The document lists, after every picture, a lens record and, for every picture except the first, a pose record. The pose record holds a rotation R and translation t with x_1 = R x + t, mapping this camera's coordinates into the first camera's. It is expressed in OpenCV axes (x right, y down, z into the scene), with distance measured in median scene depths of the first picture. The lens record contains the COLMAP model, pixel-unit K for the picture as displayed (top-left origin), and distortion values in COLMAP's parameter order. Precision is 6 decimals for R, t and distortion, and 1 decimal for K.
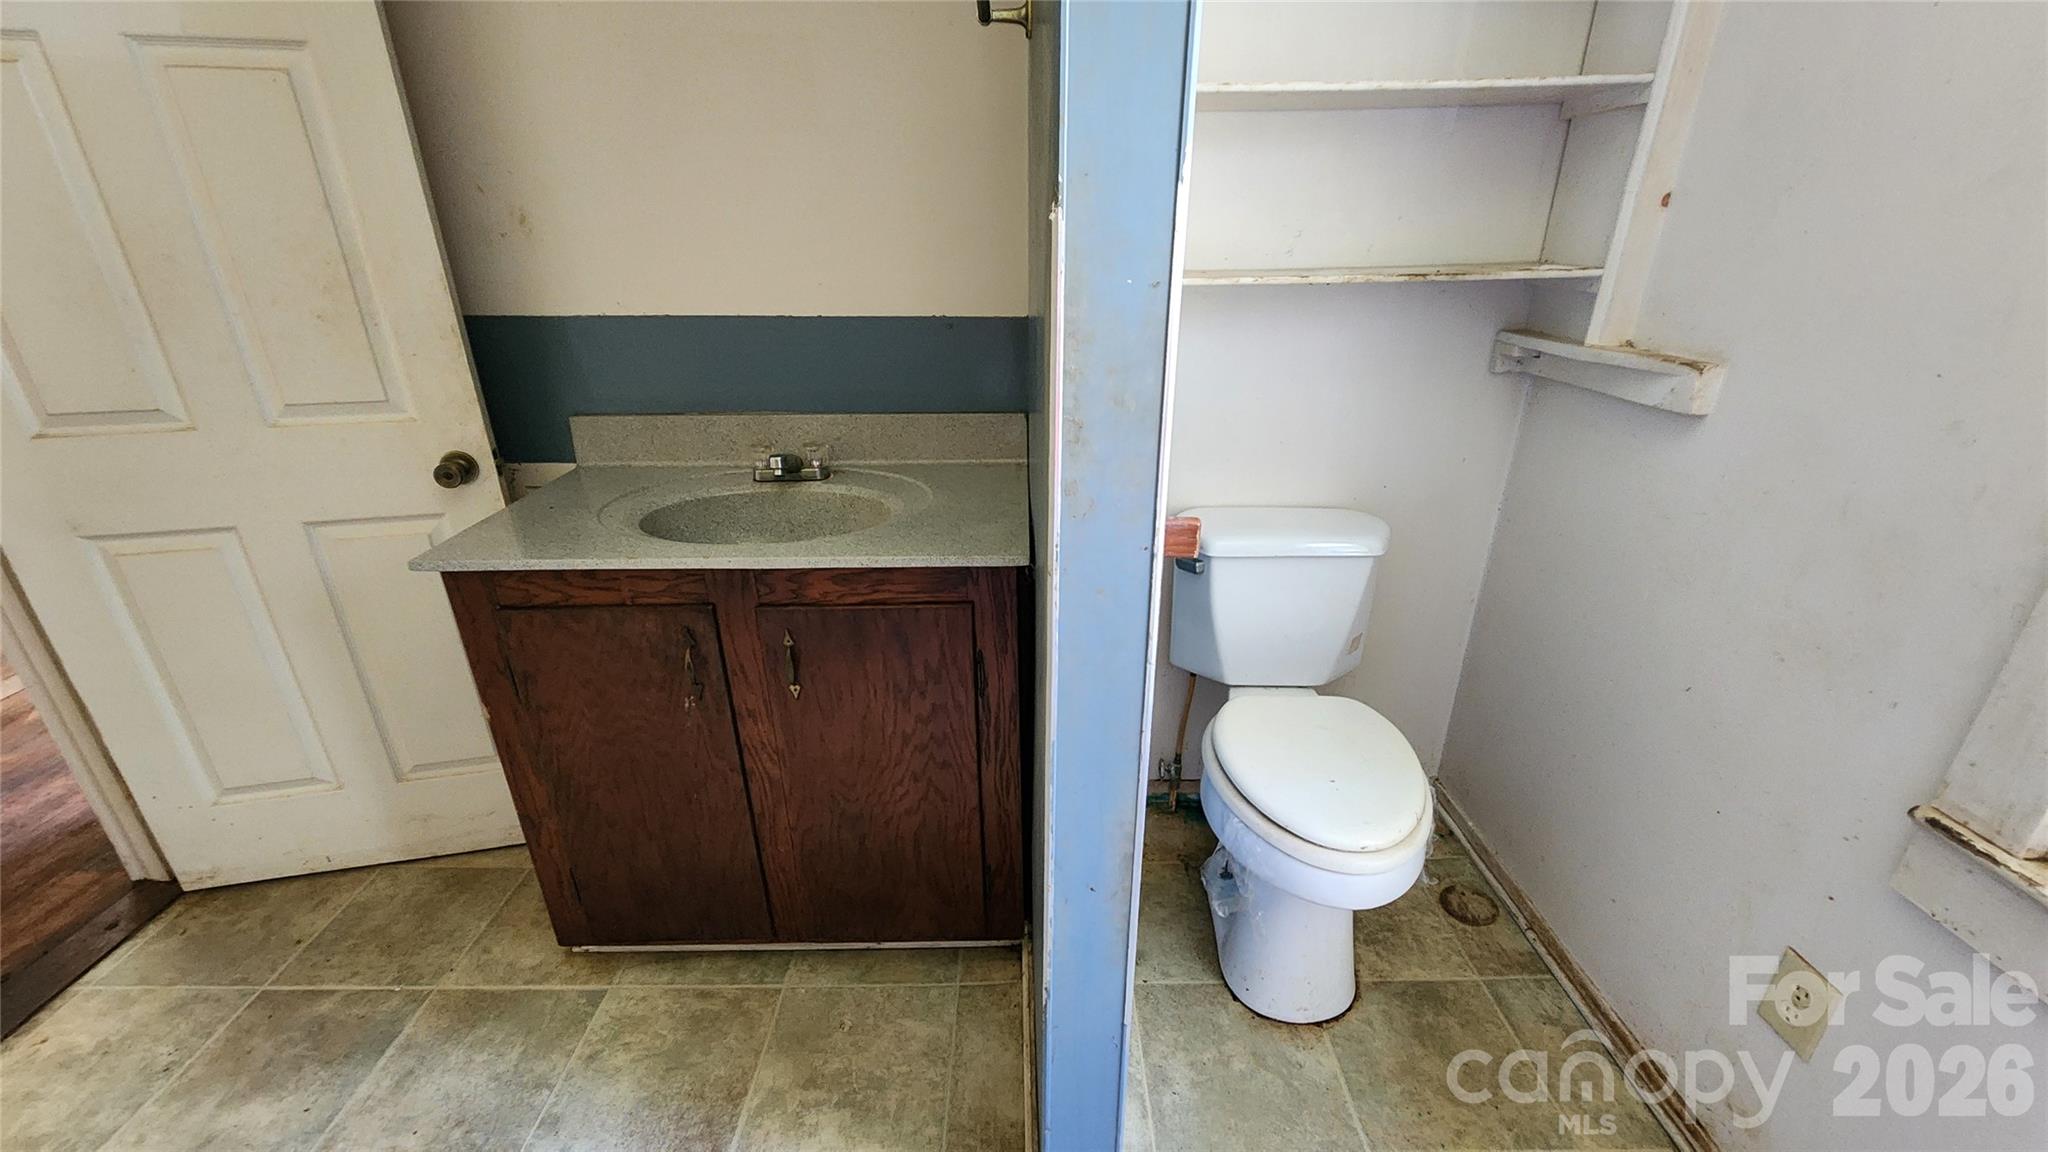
lens RADIAL K [[845.8, 0, 1024.8], [0, 845.8, 580.6], [0, 0, 1]] dist [0.001682, 0.000228]
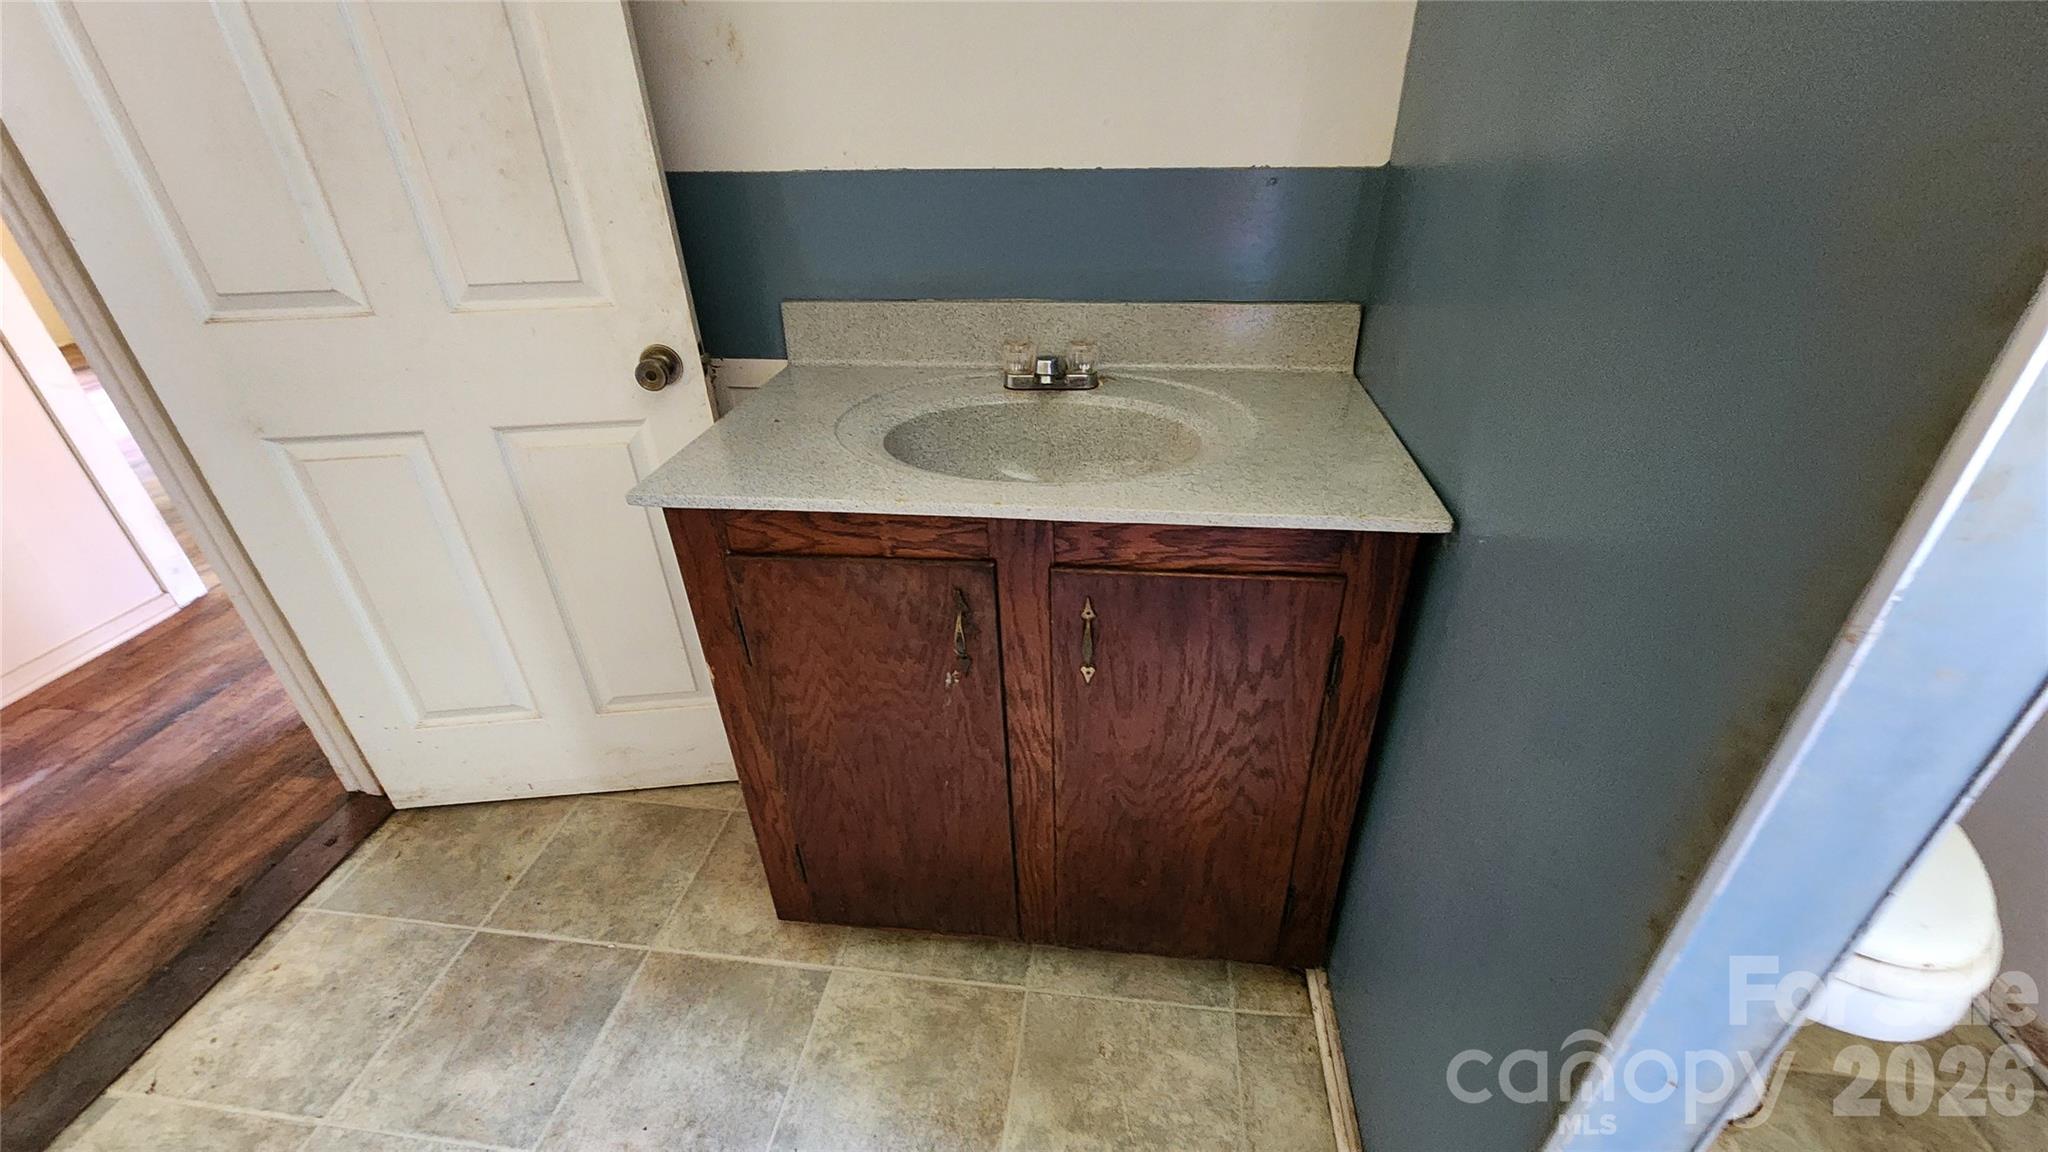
lens RADIAL K [[845.8, 0, 1022.4], [0, 845.8, 581.9], [0, 0, 1]] dist [0.001682, 0.000228]
pose [[0.990591, 0.052323, -0.126461, -0.211745], [-0.035283, 0.990433, 0.133410, -0.048544], [0.132231, -0.127693, 0.982960, 0.215571]]
